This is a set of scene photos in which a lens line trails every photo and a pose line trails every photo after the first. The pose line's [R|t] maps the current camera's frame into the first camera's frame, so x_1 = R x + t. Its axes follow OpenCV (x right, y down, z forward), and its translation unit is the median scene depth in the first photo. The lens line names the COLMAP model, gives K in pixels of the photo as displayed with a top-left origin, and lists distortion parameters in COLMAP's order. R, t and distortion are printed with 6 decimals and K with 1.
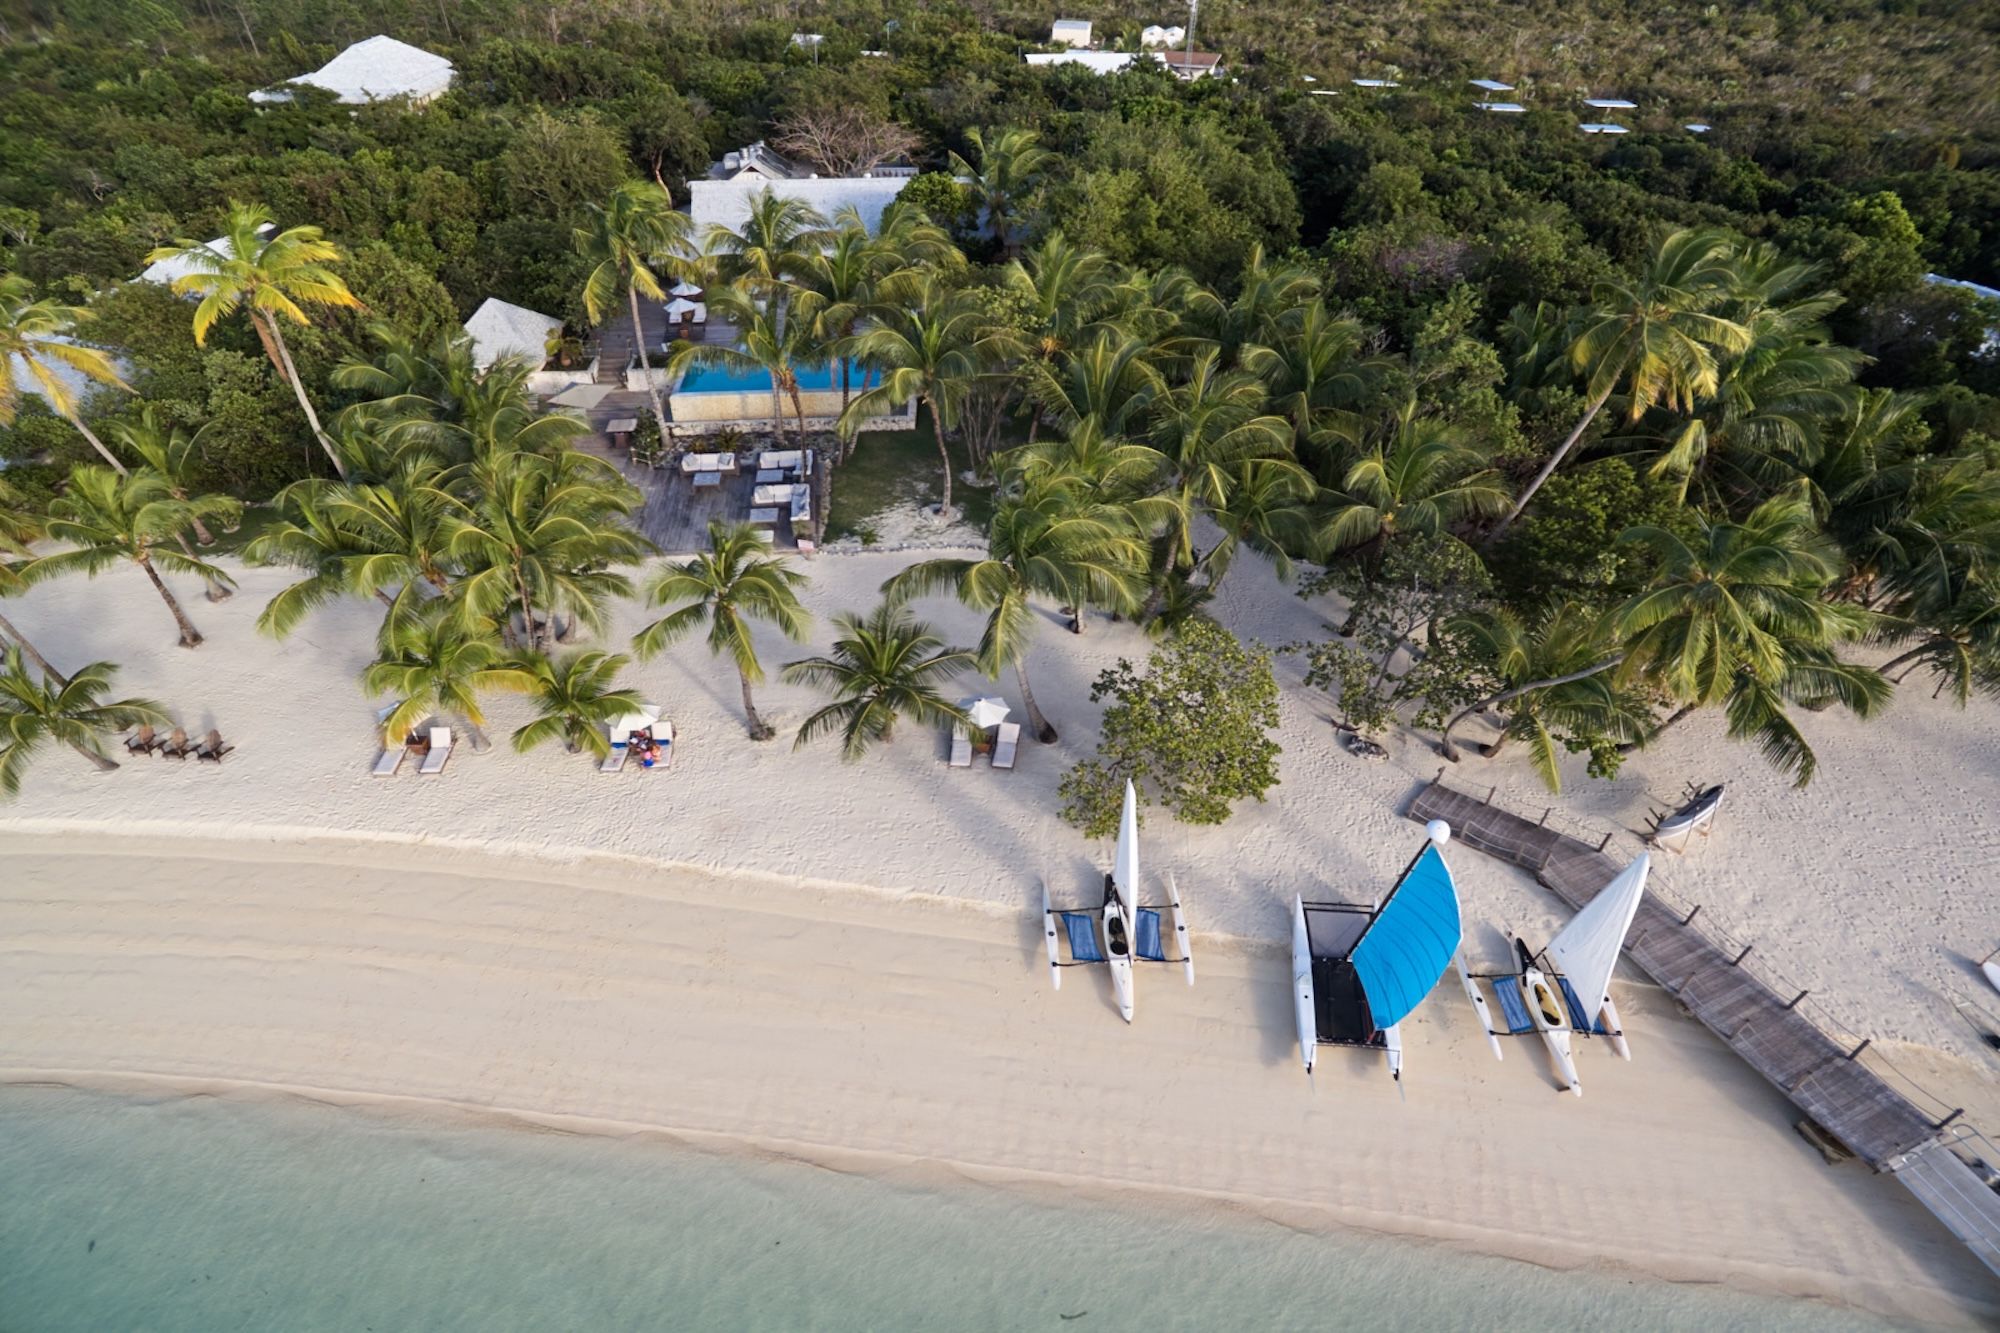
lens RADIAL K [[1141.8, 0, 1005.4], [0, 1141.8, 642.5], [0, 0, 1]] dist [-0.147984, 0.096655]
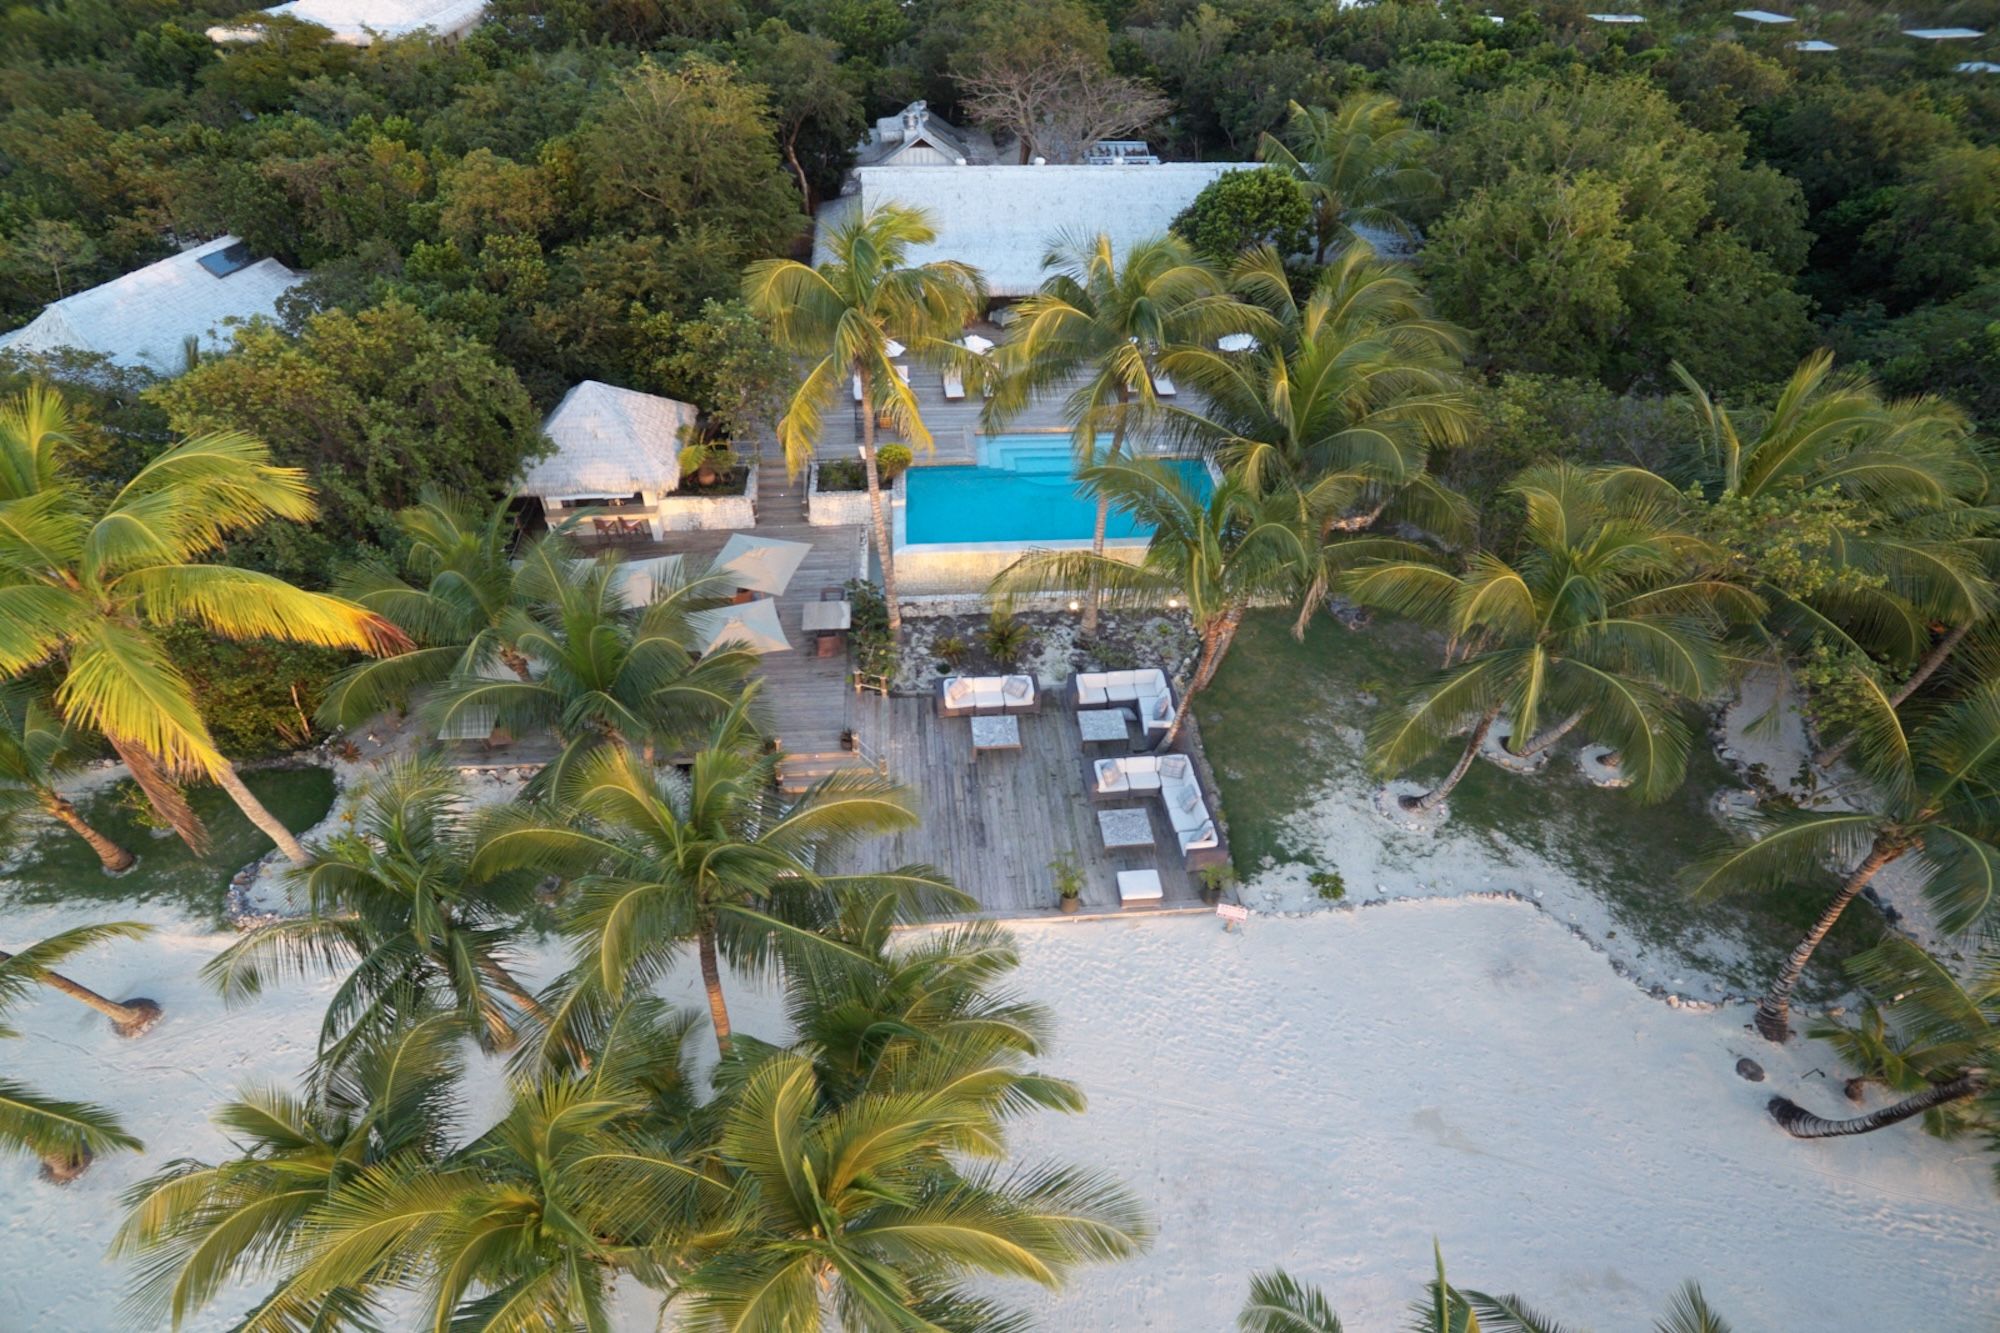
lens RADIAL K [[1141.8, 0, 1005.4], [0, 1141.8, 642.5], [0, 0, 1]] dist [-0.147984, 0.096655]
pose [[0.999956, 0.001850, -0.009156, -0.302559], [-0.001375, 0.998667, 0.051597, -0.262578], [0.009239, -0.051582, 0.998626, 0.499598]]
